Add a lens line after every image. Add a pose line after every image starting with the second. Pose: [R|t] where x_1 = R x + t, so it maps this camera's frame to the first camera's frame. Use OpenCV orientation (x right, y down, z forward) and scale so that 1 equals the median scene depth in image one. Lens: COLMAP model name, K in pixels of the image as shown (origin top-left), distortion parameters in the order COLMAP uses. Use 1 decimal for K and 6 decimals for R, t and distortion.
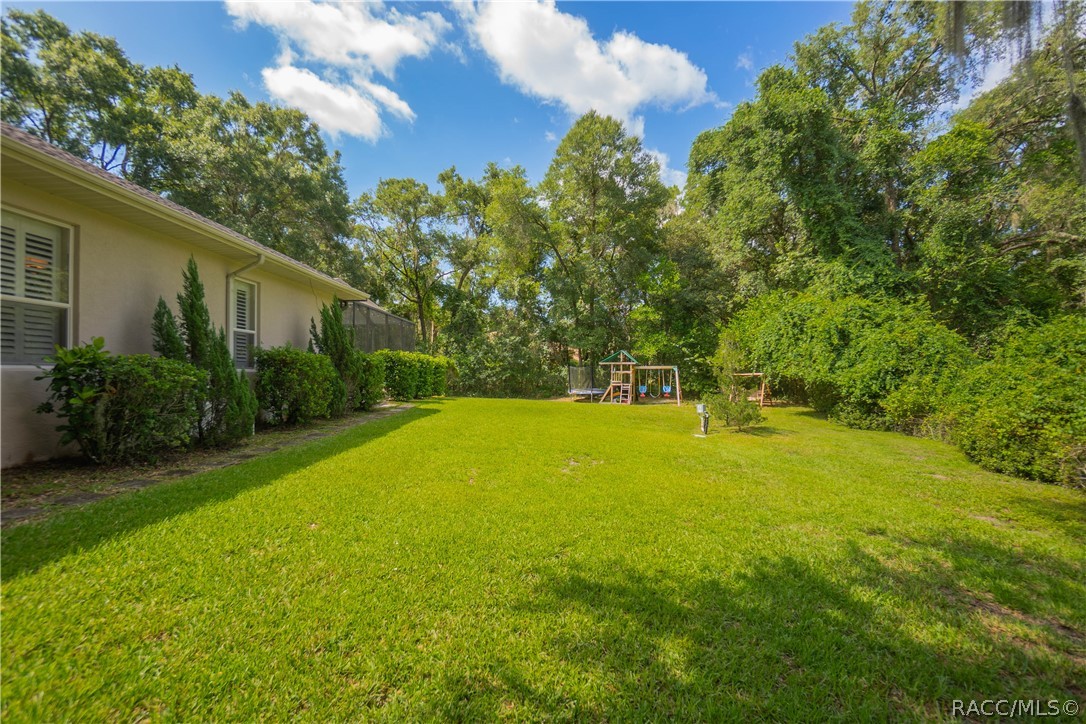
lens RADIAL K [[489.4, 0, 539.5], [0, 489.4, 369.9], [0, 0, 1]] dist [-0.056846, 0.025377]
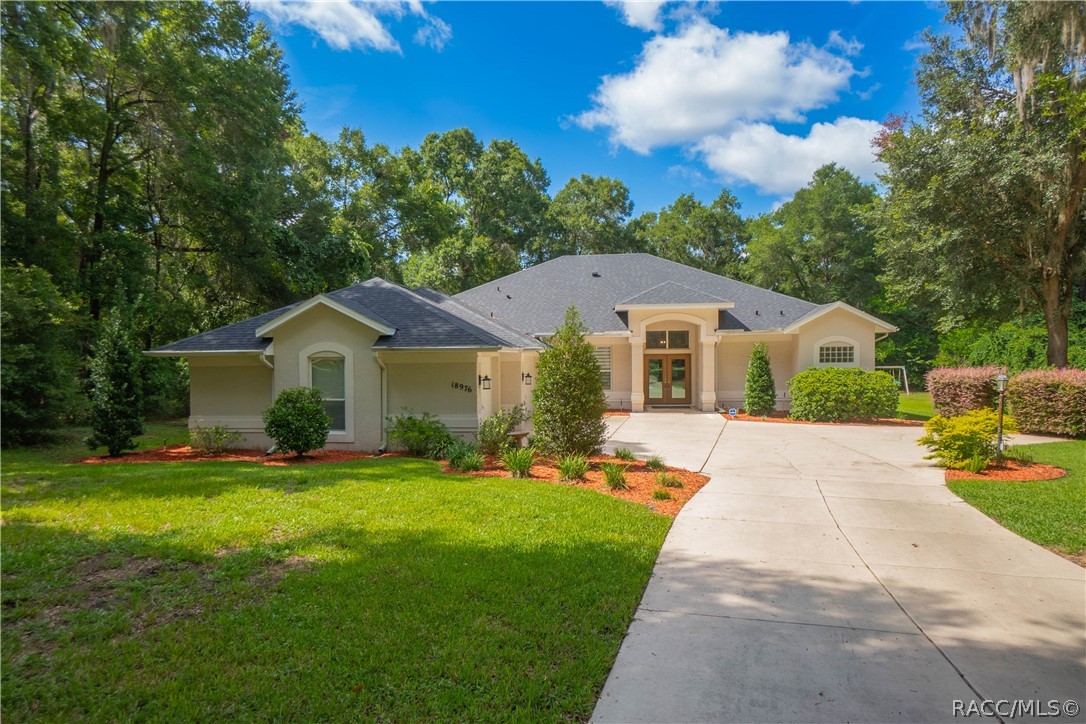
lens RADIAL K [[696.1, 0, 537.5], [0, 696.1, 362.5], [0, 0, 1]] dist [0.000921, 0.003123]
pose [[0.998431, -0.006068, -0.055673, -0.634416], [0.006948, 0.999854, 0.015633, -0.054873], [0.055570, -0.015996, 0.998327, -1.015401]]
